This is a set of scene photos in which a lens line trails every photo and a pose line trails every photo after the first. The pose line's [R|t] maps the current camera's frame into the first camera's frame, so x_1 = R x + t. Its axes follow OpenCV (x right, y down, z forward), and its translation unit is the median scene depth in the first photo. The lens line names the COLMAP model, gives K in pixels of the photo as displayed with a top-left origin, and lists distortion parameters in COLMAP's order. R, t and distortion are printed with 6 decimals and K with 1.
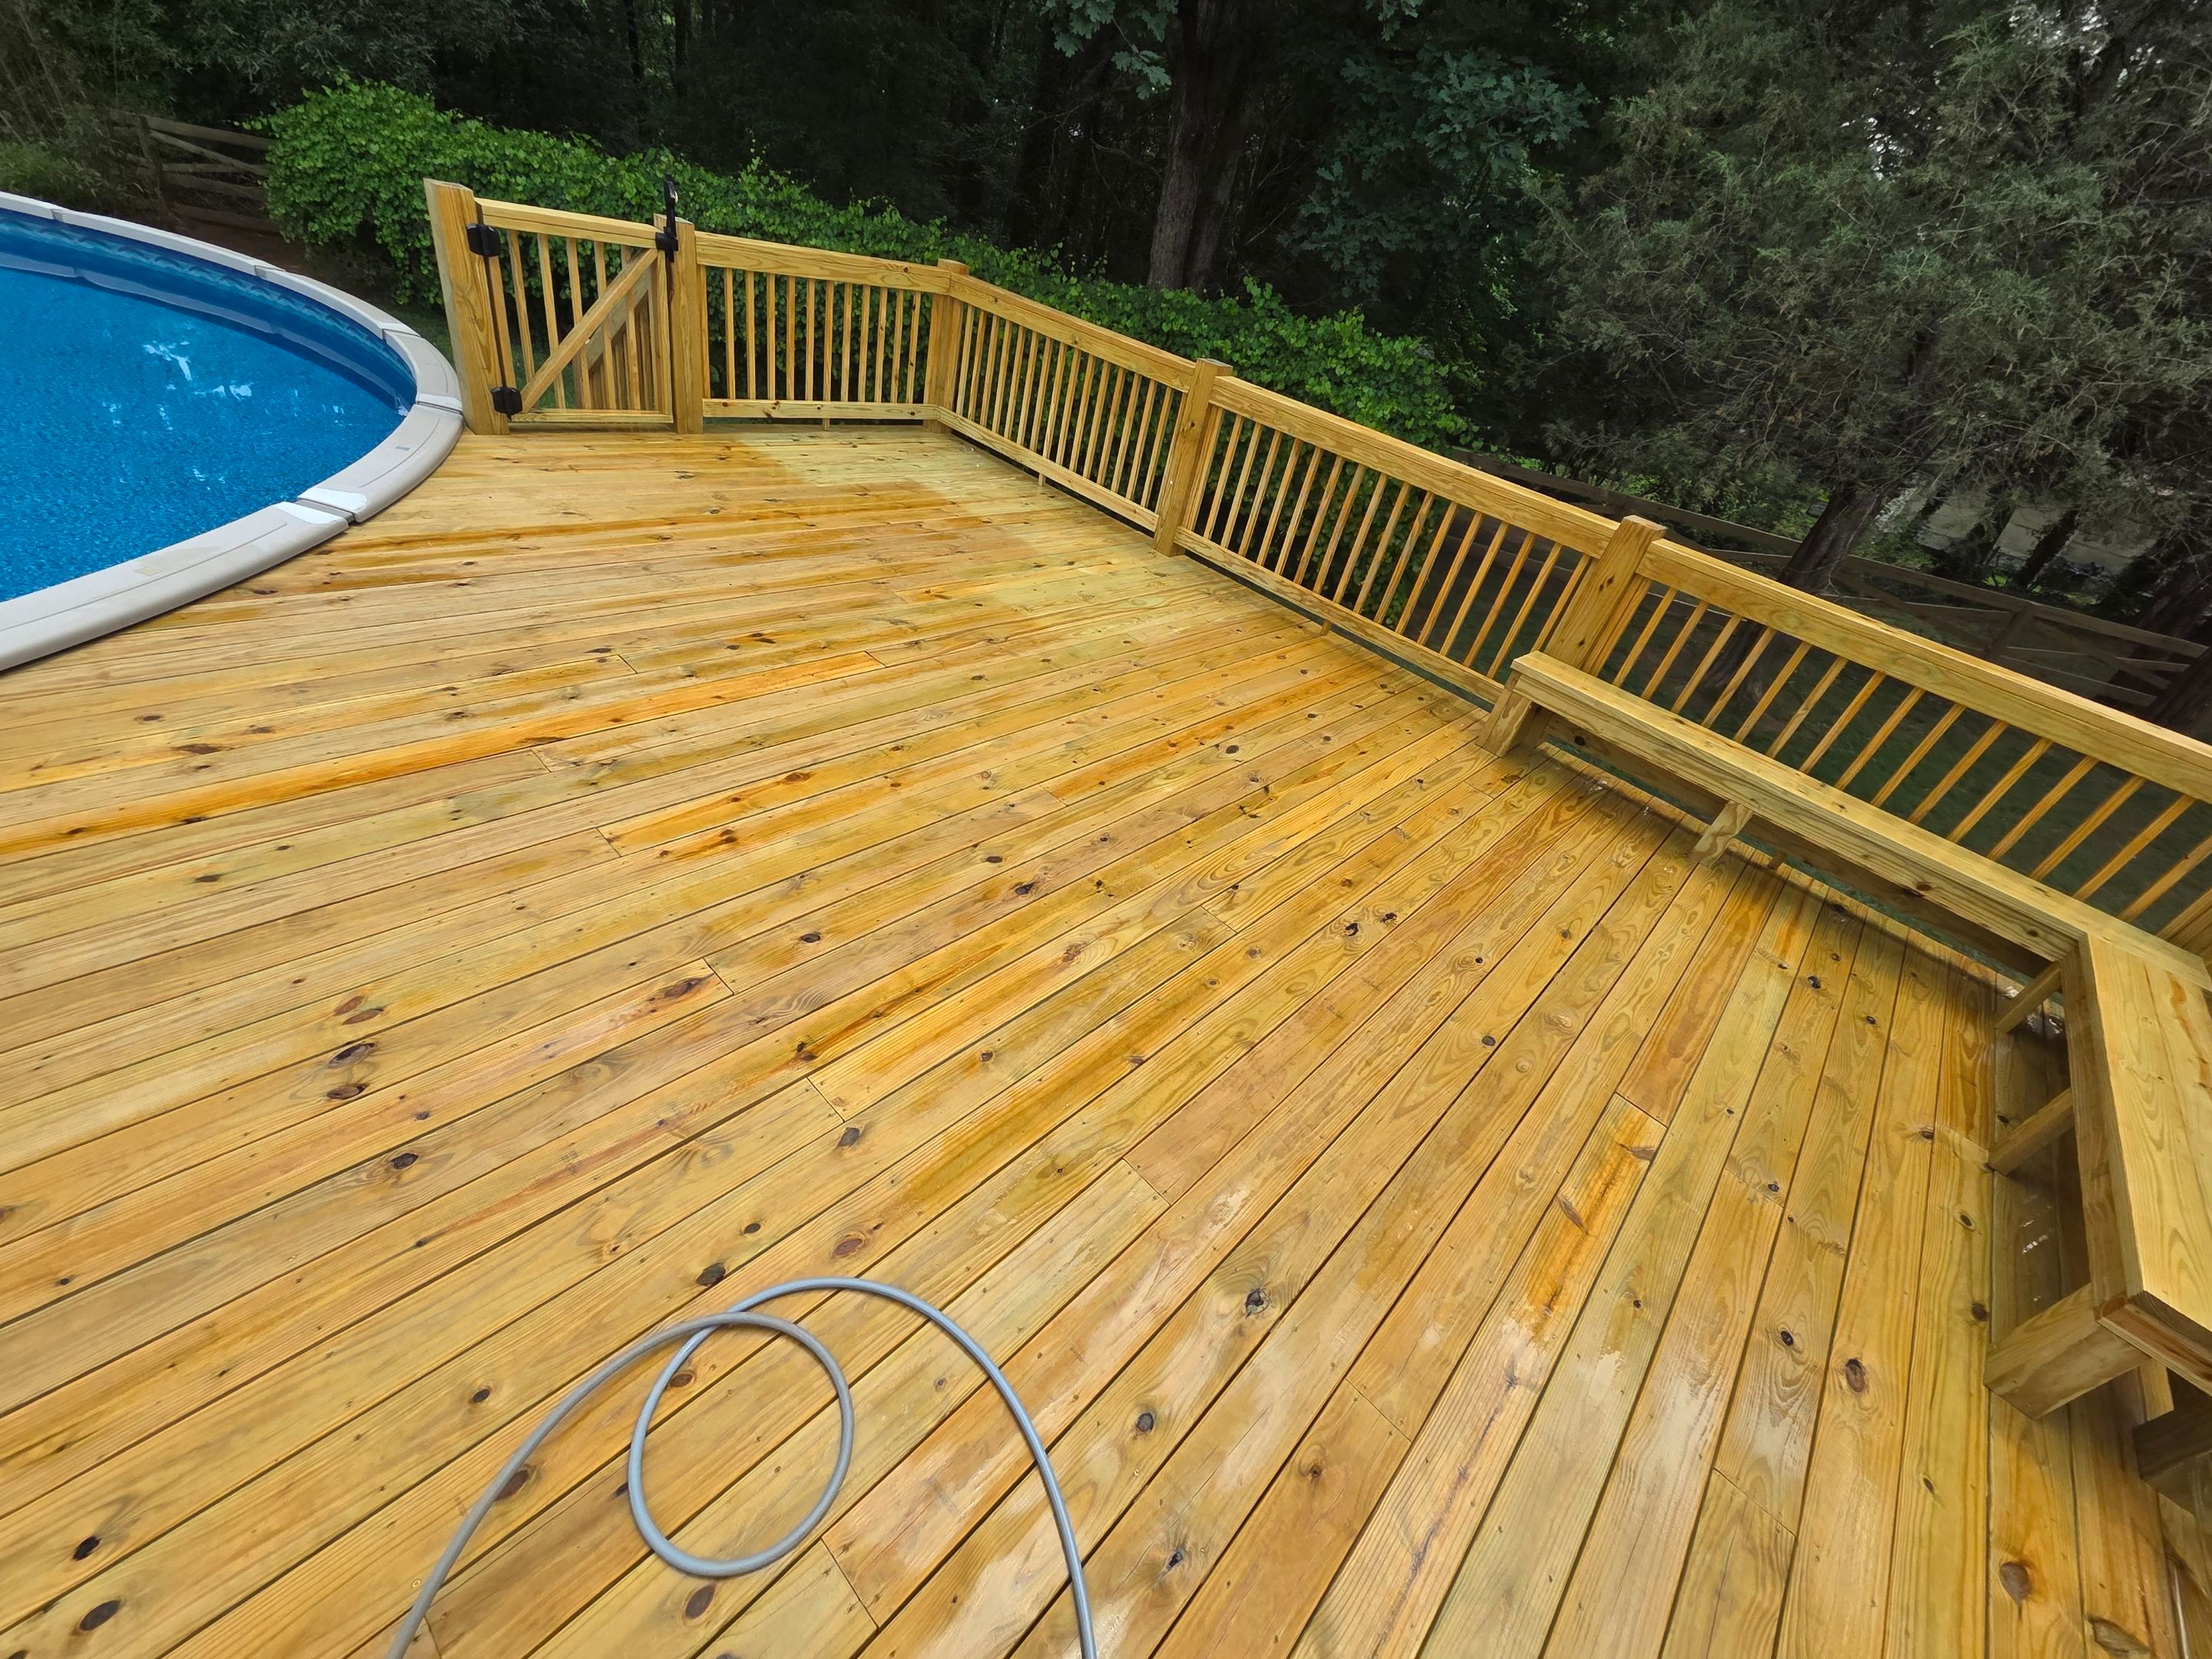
lens RADIAL K [[899.7, 0, 1104.9], [0, 899.7, 826.6], [0, 0, 1]] dist [0.001036, -0.000478]
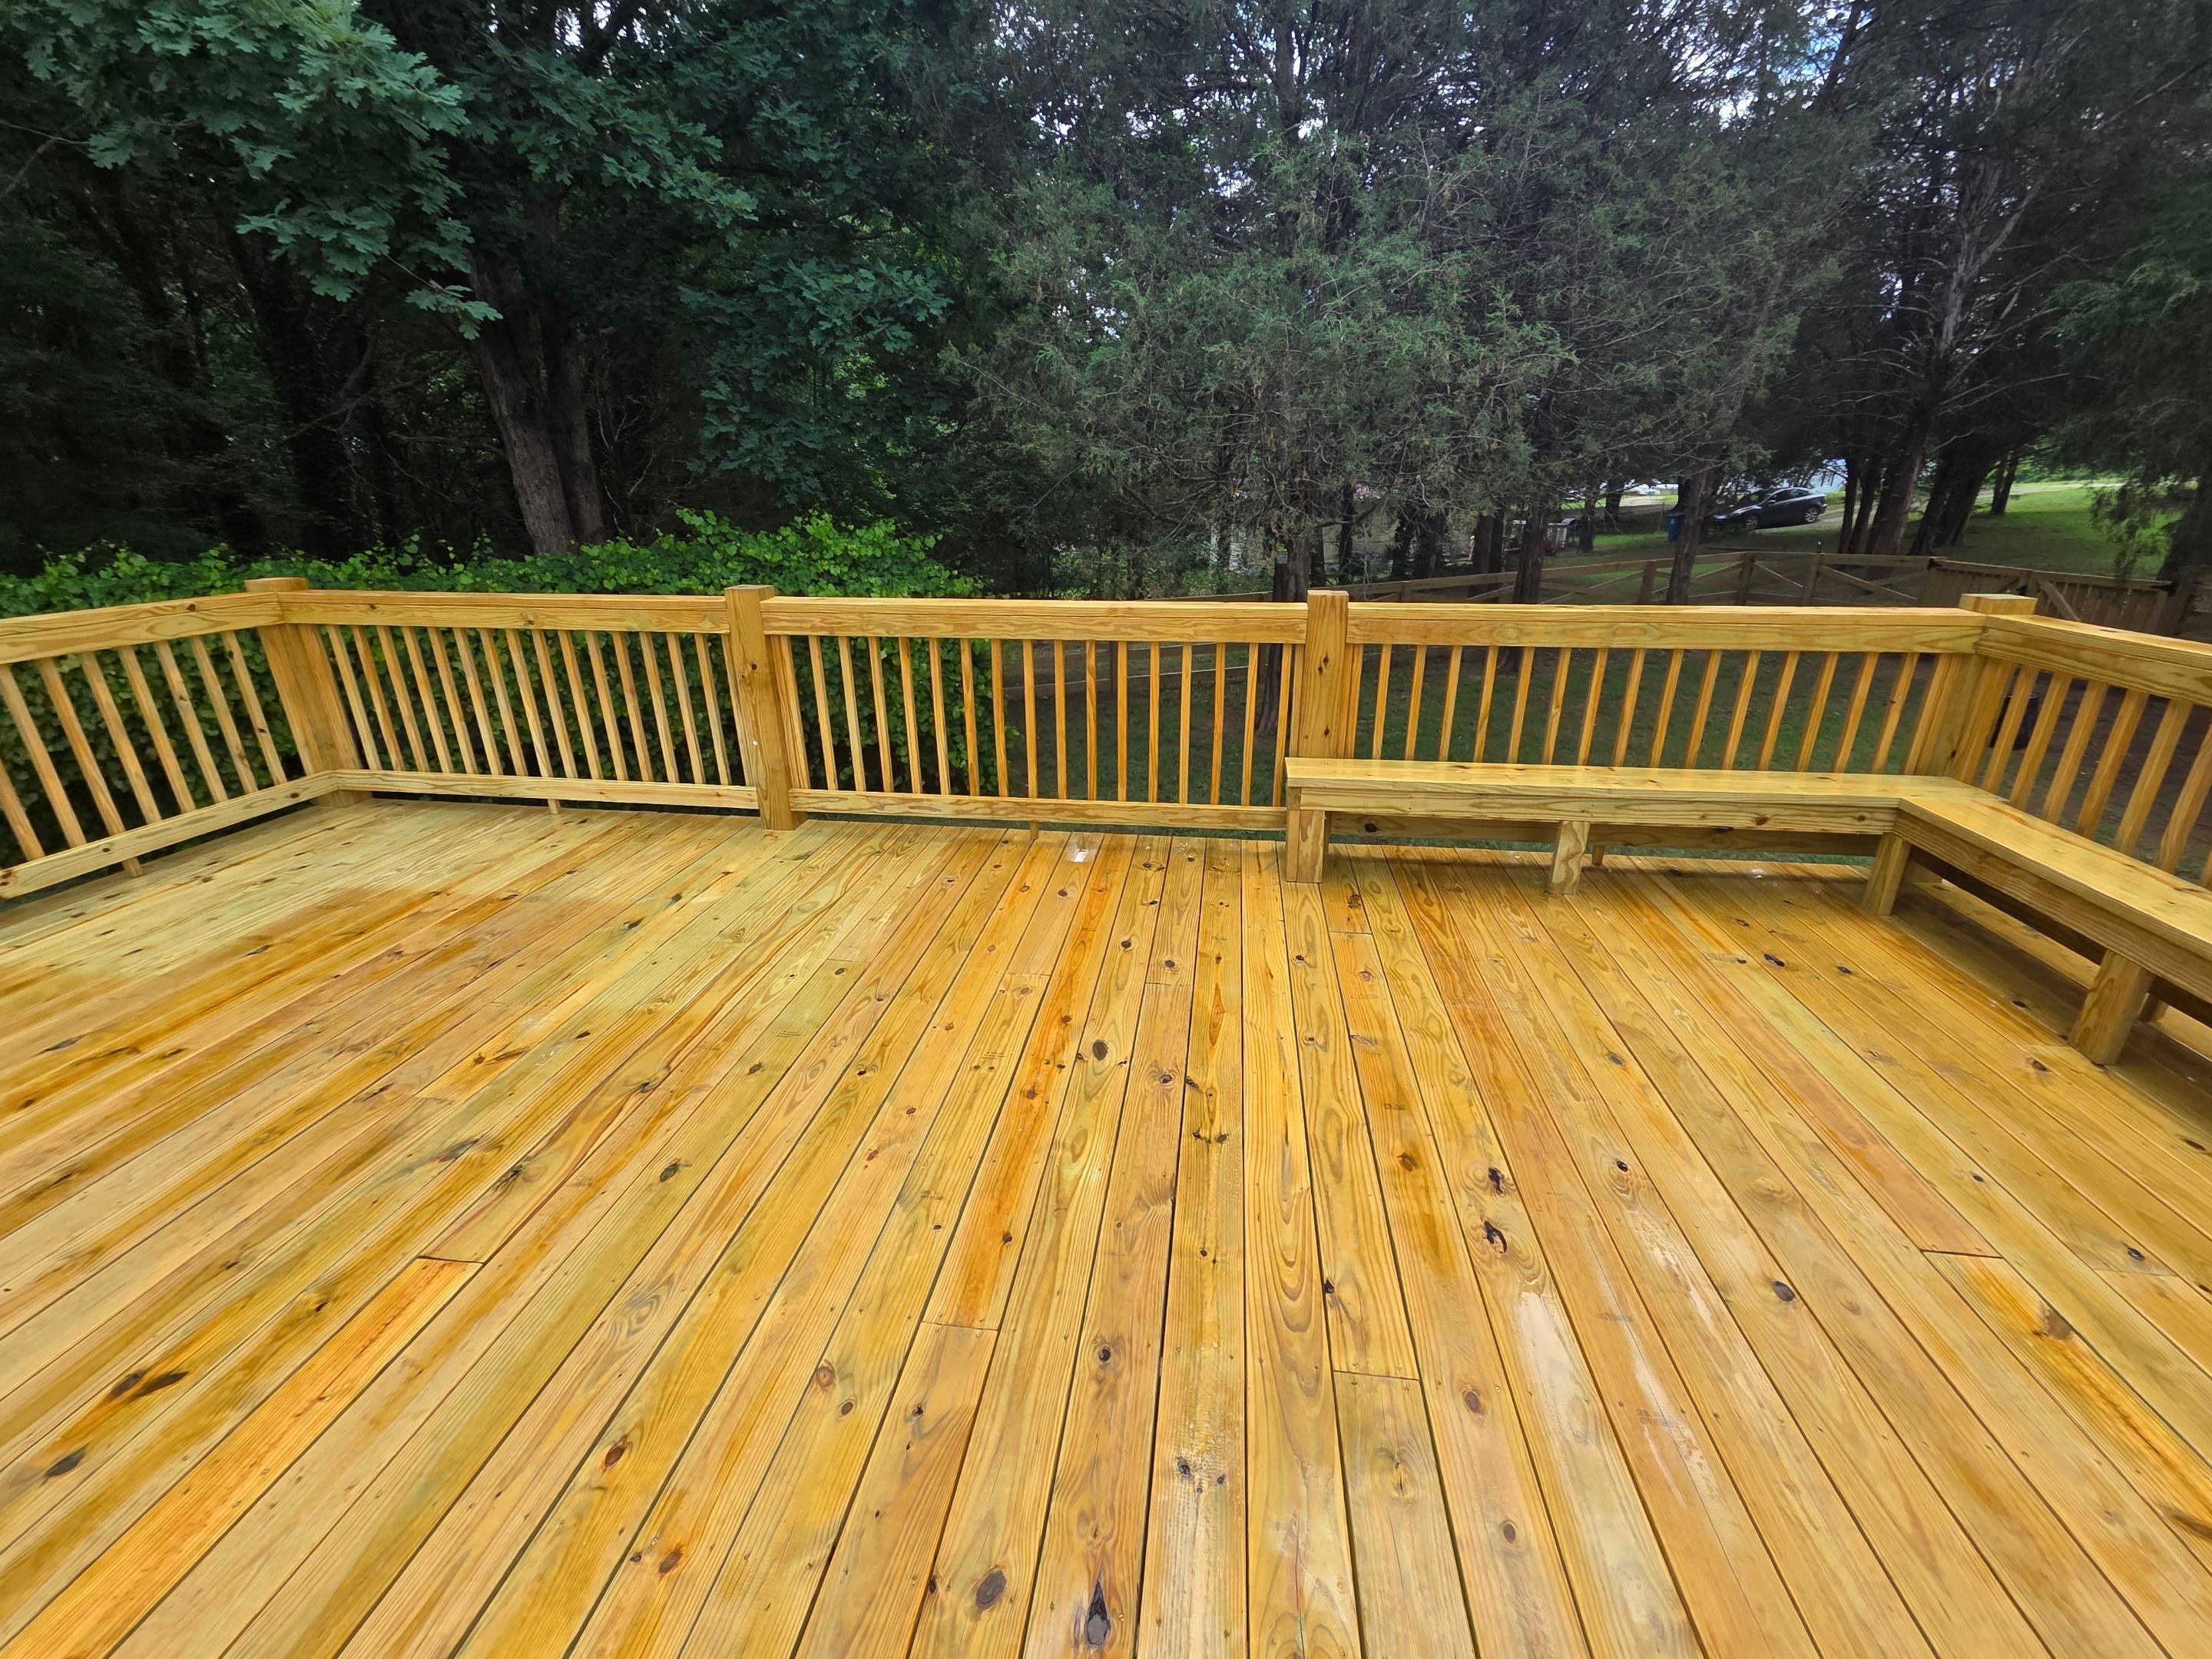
lens RADIAL K [[899.7, 0, 1104.1], [0, 899.7, 833.6], [0, 0, 1]] dist [0.001036, -0.000478]
pose [[0.791415, -0.408058, 0.455138, -0.081966], [0.485540, 0.871978, -0.062500, -0.154321], [-0.371367, 0.270451, 0.888225, 0.296108]]
